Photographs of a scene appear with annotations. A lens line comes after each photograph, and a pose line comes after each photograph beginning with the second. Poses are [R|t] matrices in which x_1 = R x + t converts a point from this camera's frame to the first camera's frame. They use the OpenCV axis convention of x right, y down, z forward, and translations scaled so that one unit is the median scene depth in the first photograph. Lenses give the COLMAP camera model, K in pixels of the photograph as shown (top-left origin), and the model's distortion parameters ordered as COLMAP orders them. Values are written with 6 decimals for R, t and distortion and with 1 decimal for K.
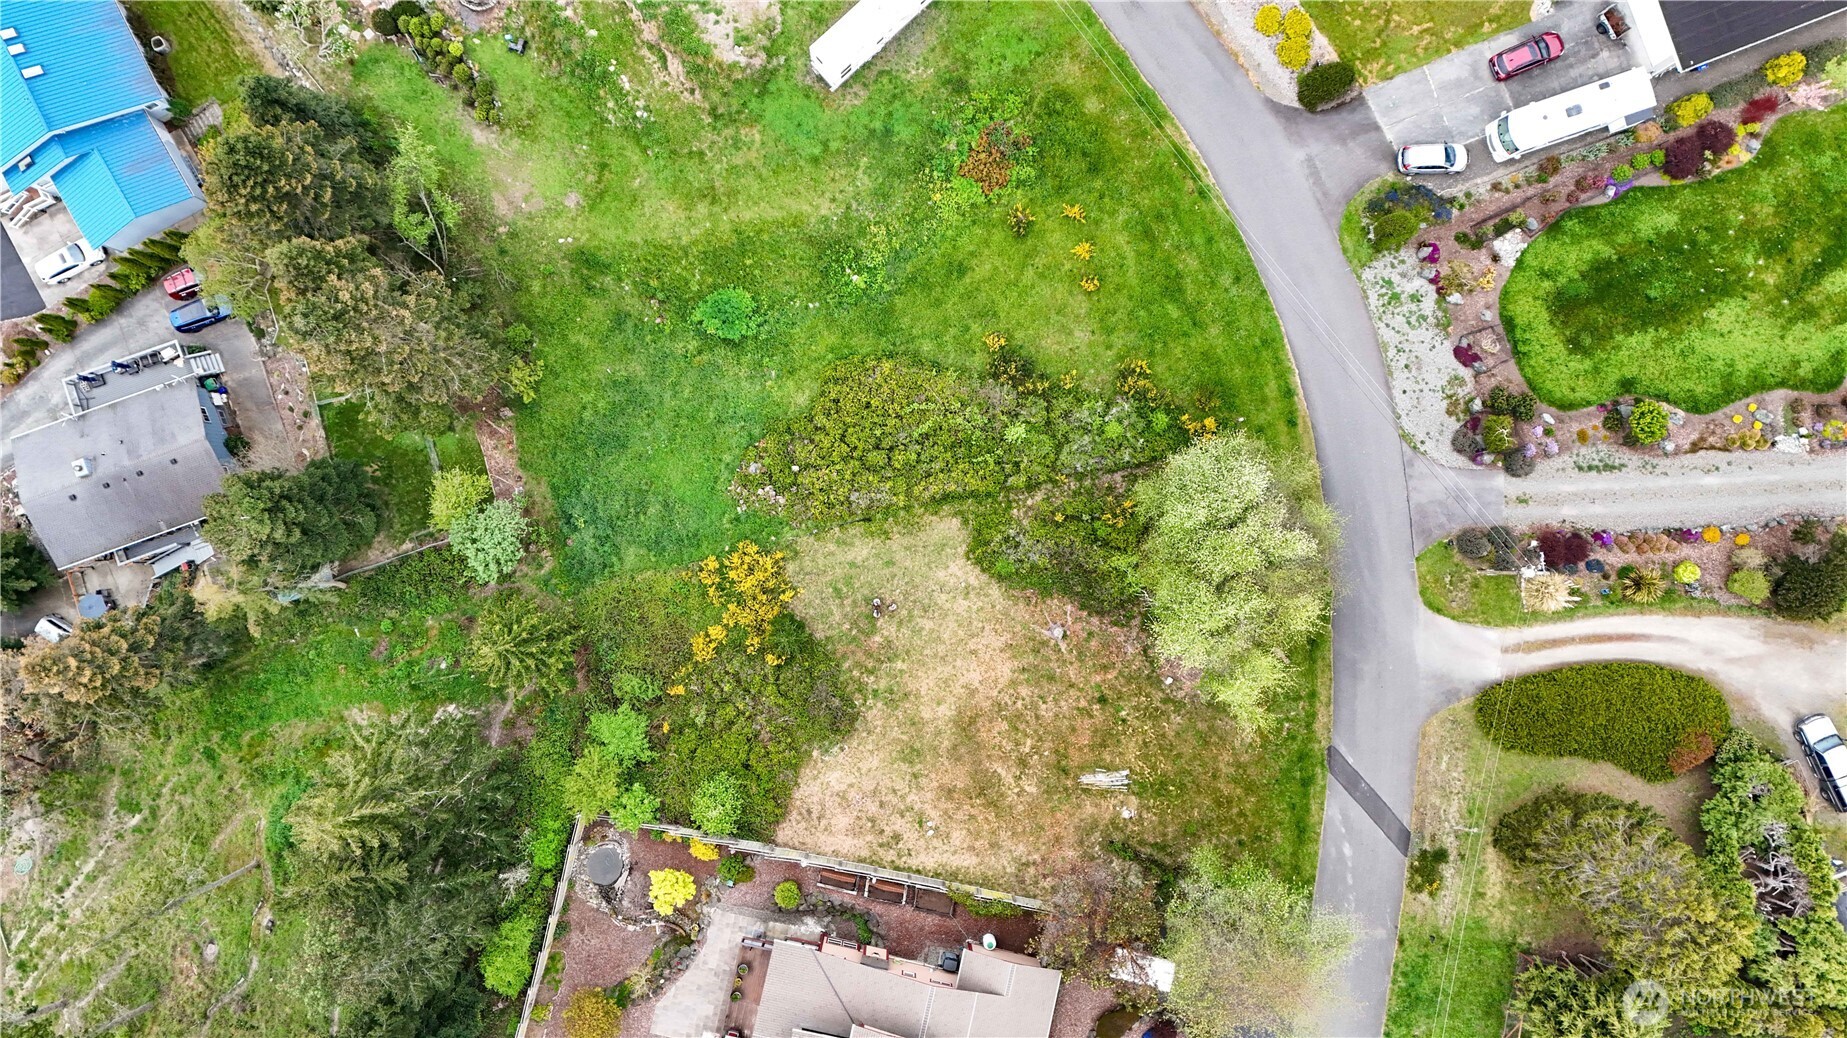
lens RADIAL K [[1353.1, 0, 923.2], [0, 1353.1, 527.9], [0, 0, 1]] dist [0.095261, -0.085235]
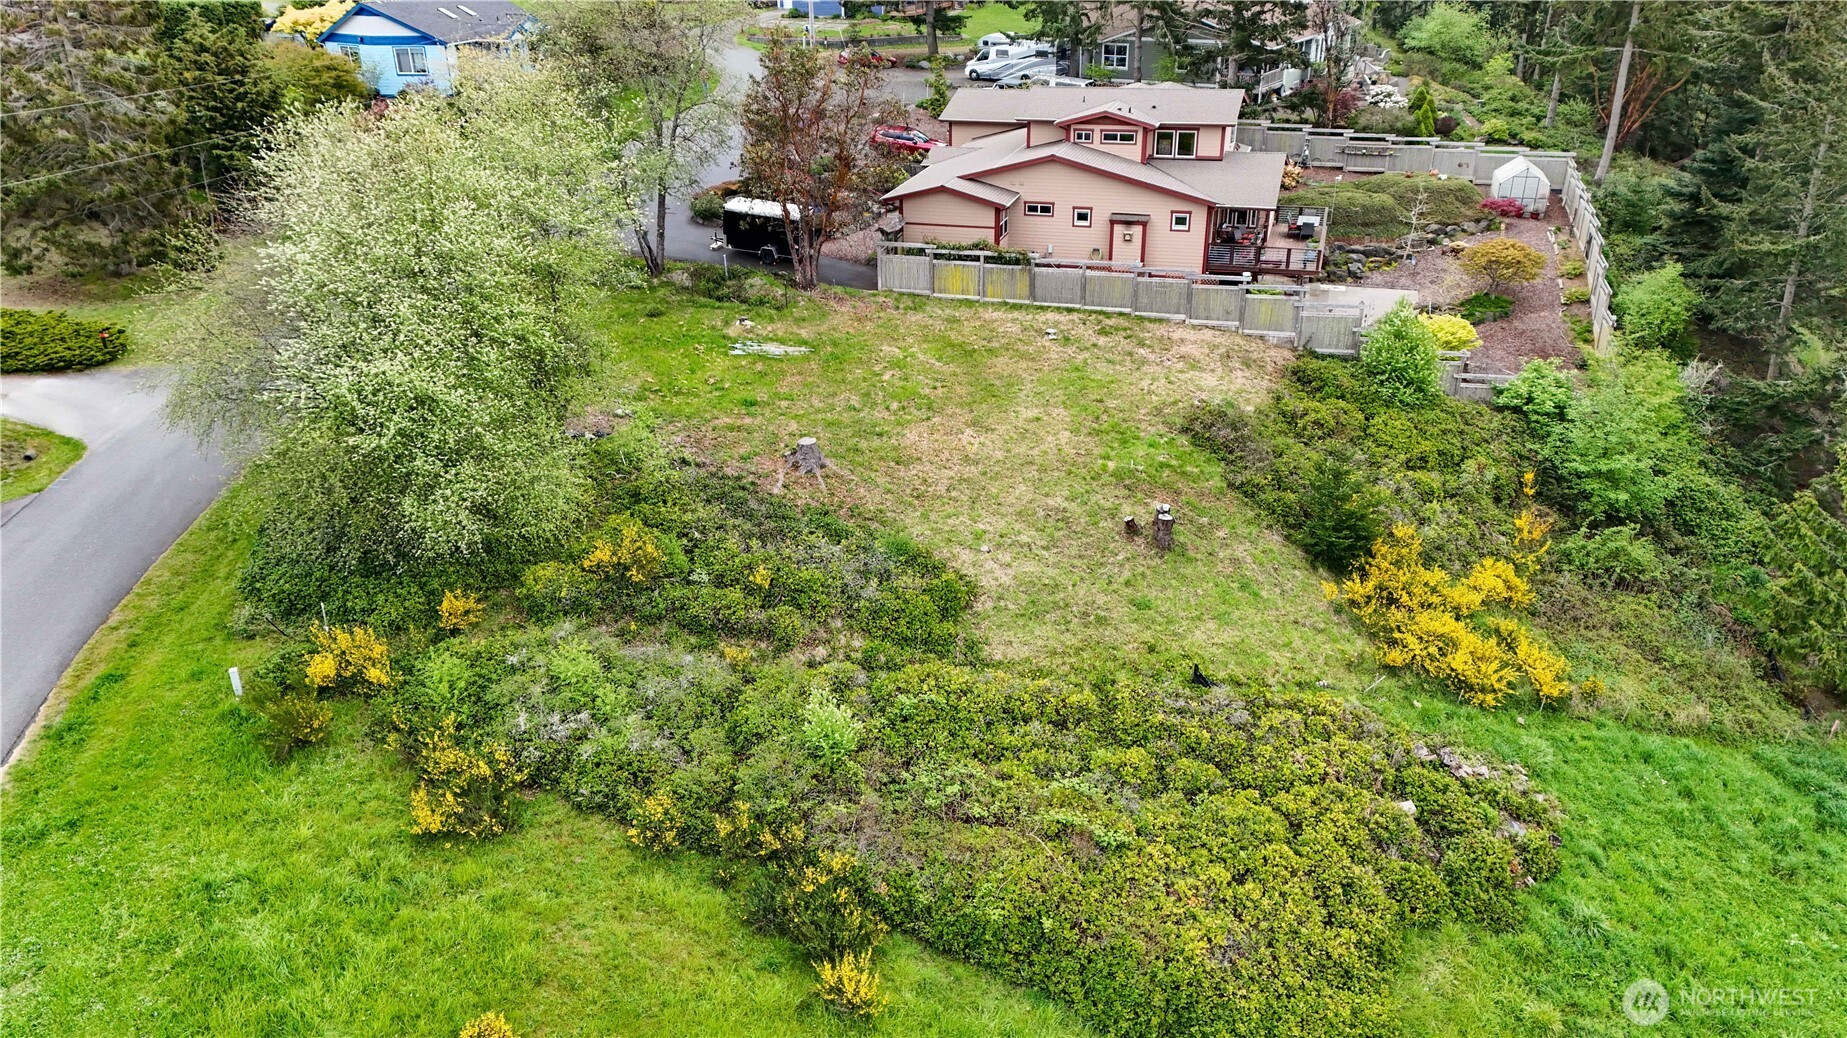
lens RADIAL K [[1353.1, 0, 916.4], [0, 1353.1, 530.9], [0, 0, 1]] dist [0.095261, -0.085235]
pose [[-0.997073, -0.032477, 0.069213, 0.021033], [0.076421, -0.396875, 0.914686, -0.399114], [-0.002238, 0.917298, 0.398196, 0.811994]]
